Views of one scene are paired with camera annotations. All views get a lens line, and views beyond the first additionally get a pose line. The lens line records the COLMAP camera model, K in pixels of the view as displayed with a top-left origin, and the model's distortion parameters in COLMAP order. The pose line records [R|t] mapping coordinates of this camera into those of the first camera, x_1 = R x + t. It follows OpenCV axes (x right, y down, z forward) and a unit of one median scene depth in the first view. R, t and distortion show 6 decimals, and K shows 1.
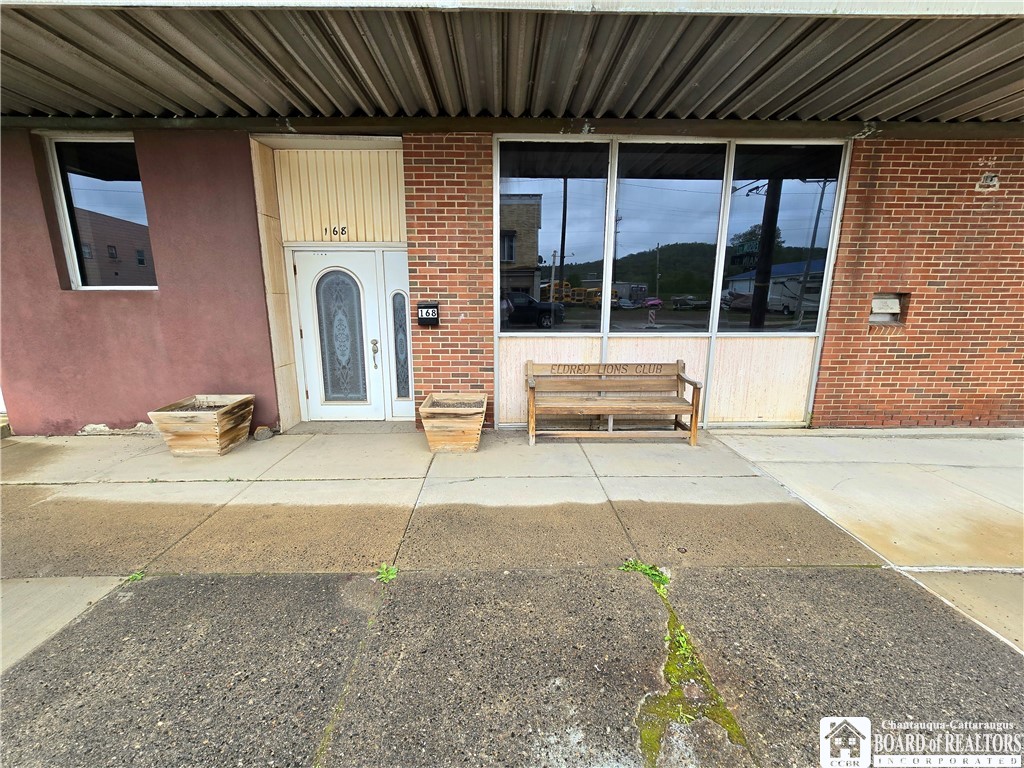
lens RADIAL K [[418.0, 0, 508.9], [0, 418.0, 384.0], [0, 0, 1]] dist [-0.002327, 0.001046]
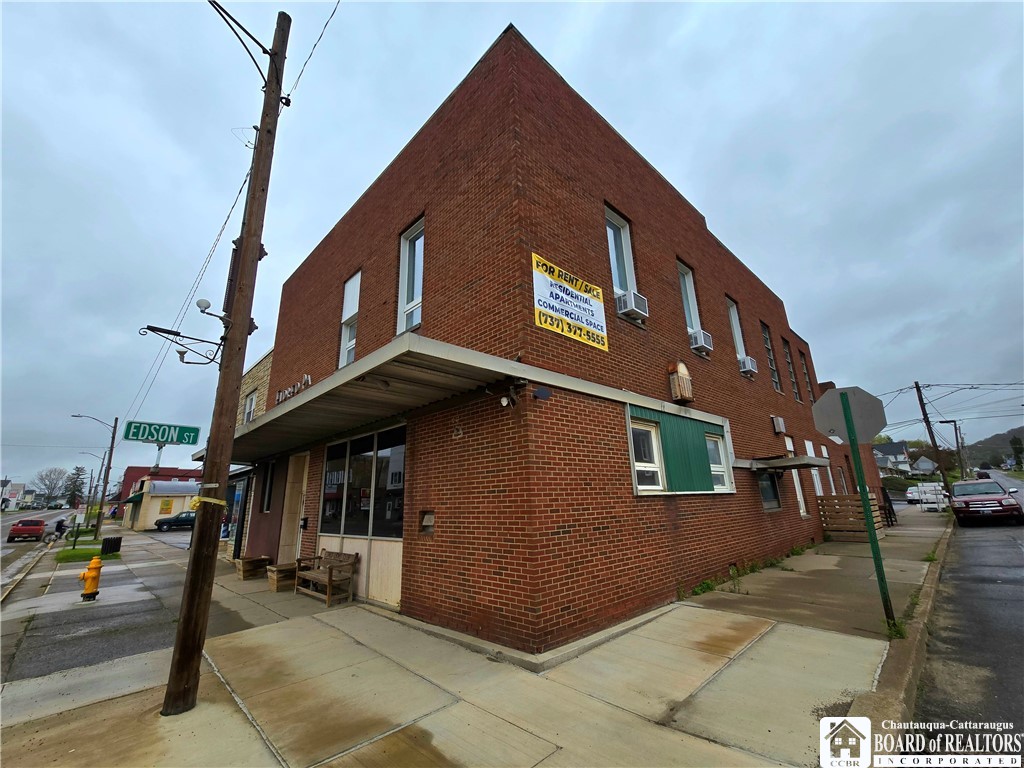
lens RADIAL K [[418.0, 0, 509.3], [0, 418.0, 383.4], [0, 0, 1]] dist [-0.002327, 0.001046]
pose [[0.682796, -0.221721, -0.696153, 2.265151], [-0.118817, 0.906457, -0.405239, -0.069391], [0.720883, 0.359411, 0.592581, 0.205208]]
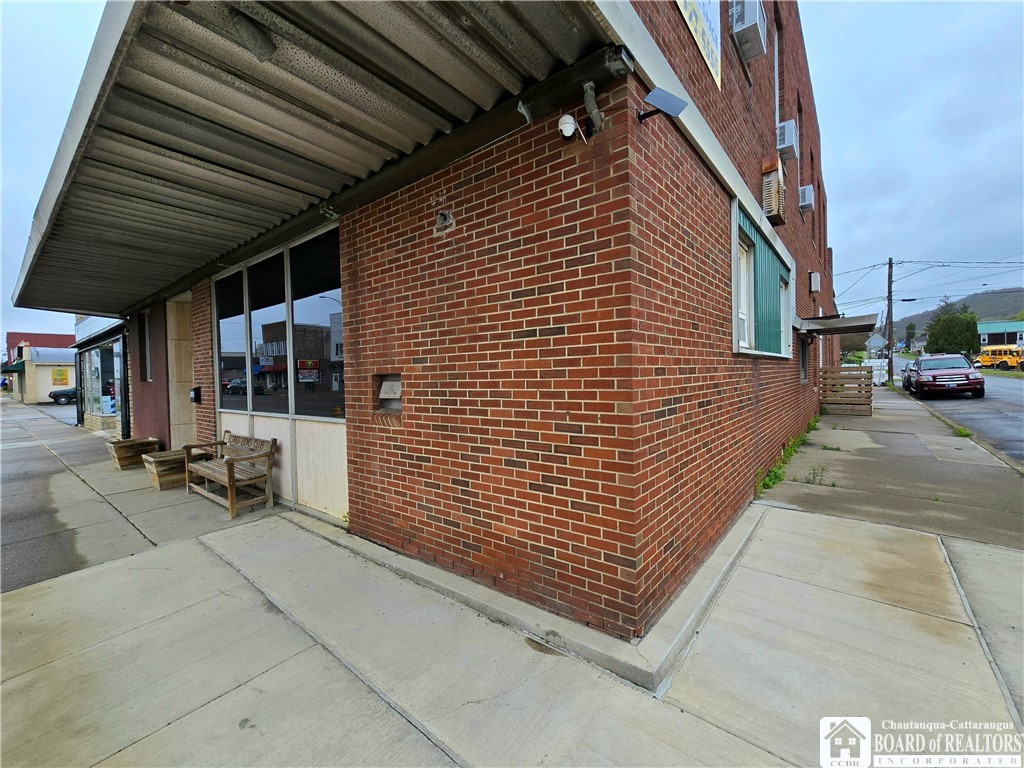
lens RADIAL K [[418.0, 0, 511.0], [0, 418.0, 383.5], [0, 0, 1]] dist [-0.002327, 0.001046]
pose [[0.773121, -0.007269, -0.634217, 1.658336], [-0.106078, 0.984368, -0.140593, -0.116117], [0.625325, 0.175972, 0.760264, 0.557651]]
